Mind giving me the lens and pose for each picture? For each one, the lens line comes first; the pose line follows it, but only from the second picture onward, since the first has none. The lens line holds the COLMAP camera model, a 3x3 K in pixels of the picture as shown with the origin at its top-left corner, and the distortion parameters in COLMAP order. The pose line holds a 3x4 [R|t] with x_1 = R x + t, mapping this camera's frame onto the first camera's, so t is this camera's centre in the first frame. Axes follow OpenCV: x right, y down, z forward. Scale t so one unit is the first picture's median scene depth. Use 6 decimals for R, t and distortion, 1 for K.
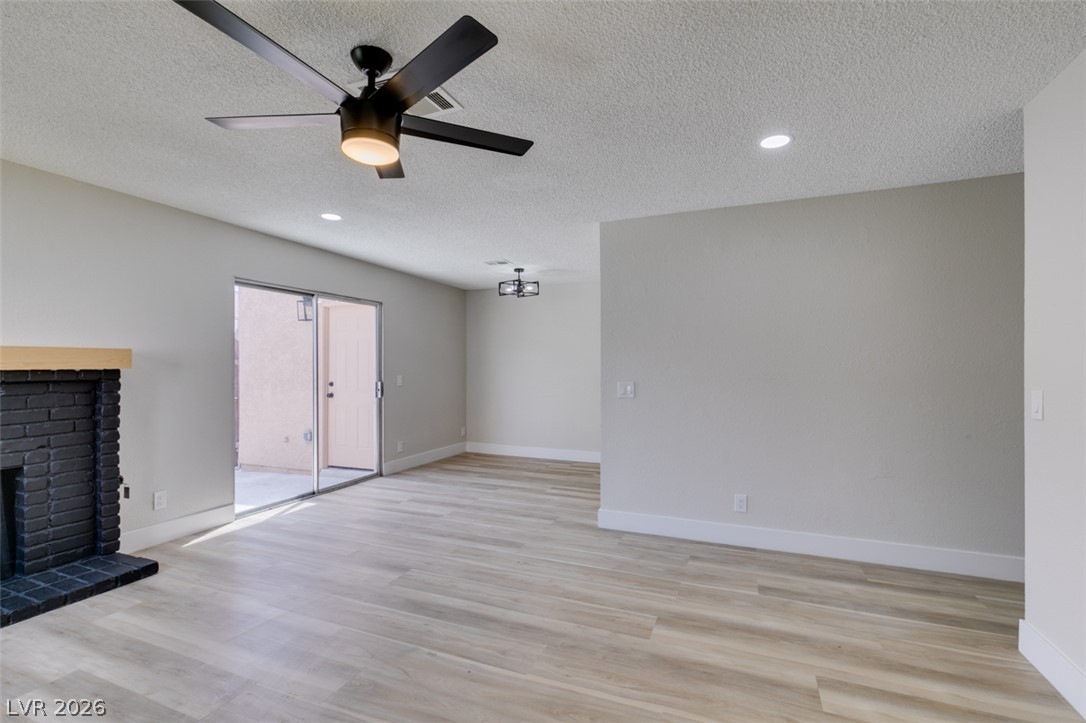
lens RADIAL K [[486.9, 0, 539.9], [0, 486.9, 366.1], [0, 0, 1]] dist [0.002623, -0.000471]
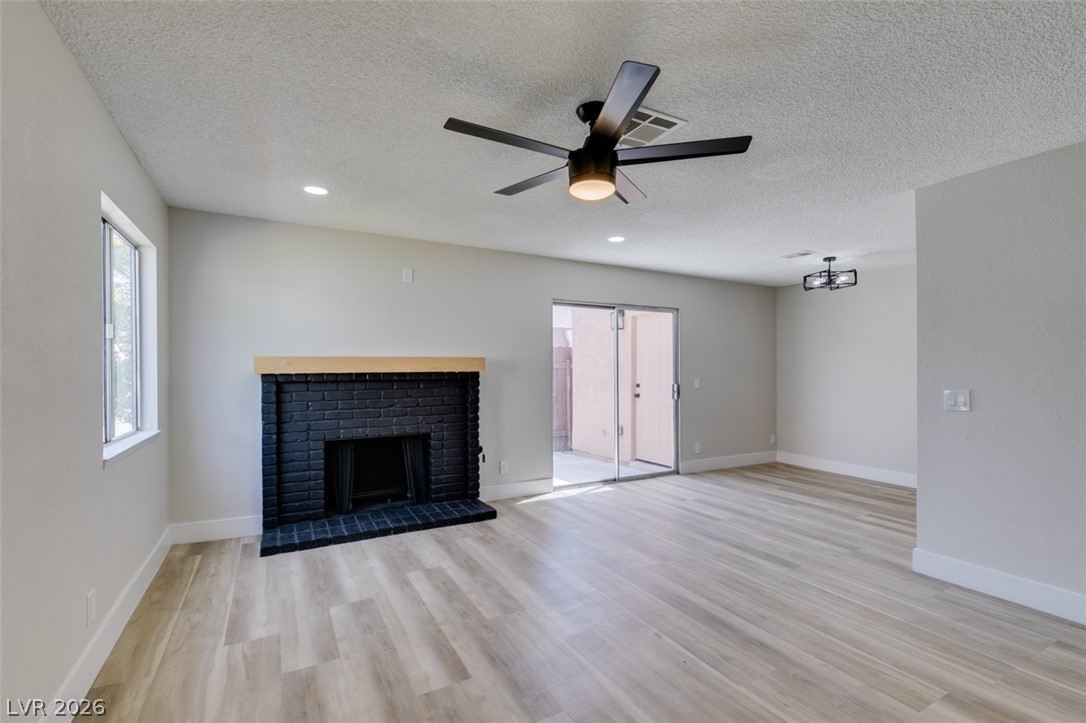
lens RADIAL K [[486.2, 0, 542.0], [0, 486.2, 370.0], [0, 0, 1]] dist [0.003060, -0.000896]
pose [[0.784609, 0.000520, -0.619991, 0.153116], [0.000709, 0.999998, 0.001736, -0.000586], [0.619991, -0.001802, 0.784607, -0.005012]]
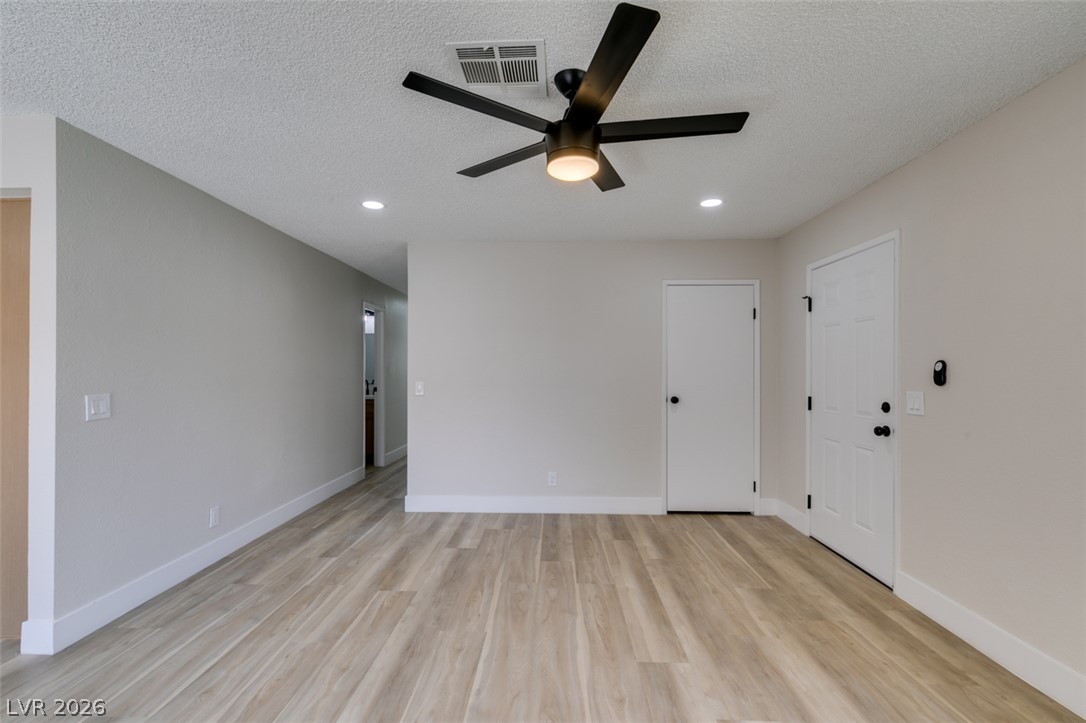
lens RADIAL K [[488.5, 0, 538.9], [0, 488.5, 366.2], [0, 0, 1]] dist [0.002994, -0.000411]
pose [[-0.355736, 0.006307, 0.934565, -0.686217], [-0.003159, 0.999963, -0.007950, -0.001092], [-0.934581, -0.005781, -0.355703, 0.755669]]
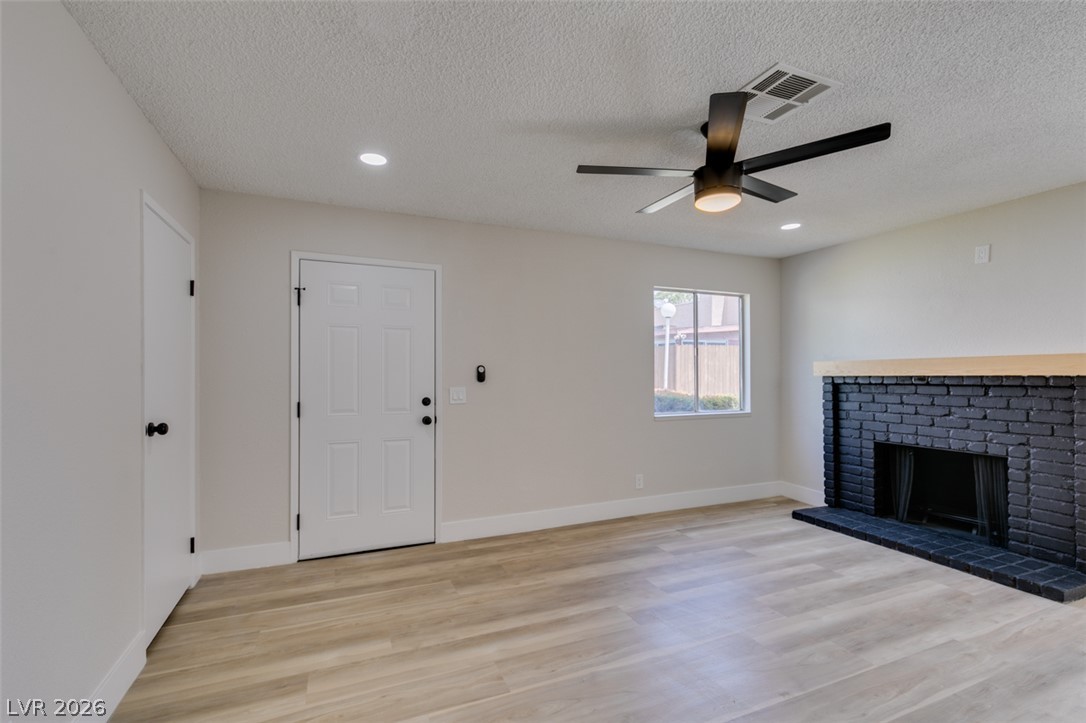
lens RADIAL K [[487.1, 0, 542.1], [0, 487.1, 370.4], [0, 0, 1]] dist [0.001818, -0.000559]
pose [[-0.696895, -0.002716, -0.717168, 0.454543], [0.001741, 0.999983, -0.005479, 0.000044], [0.717171, -0.005066, -0.696879, 0.810827]]
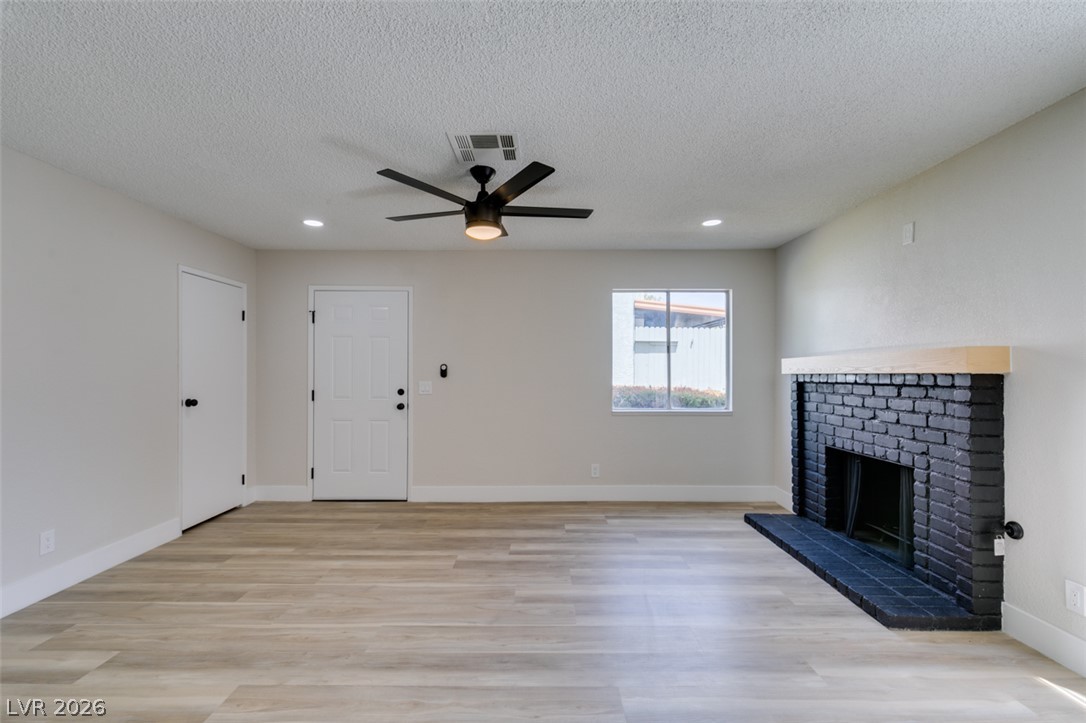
lens RADIAL K [[486.2, 0, 542.0], [0, 486.2, 370.0], [0, 0, 1]] dist [0.003060, -0.000896]
pose [[-0.922663, -0.001785, -0.385603, 0.041081], [-0.000571, 0.999995, -0.003264, 0.003331], [0.385606, -0.002792, -0.922659, 1.308855]]
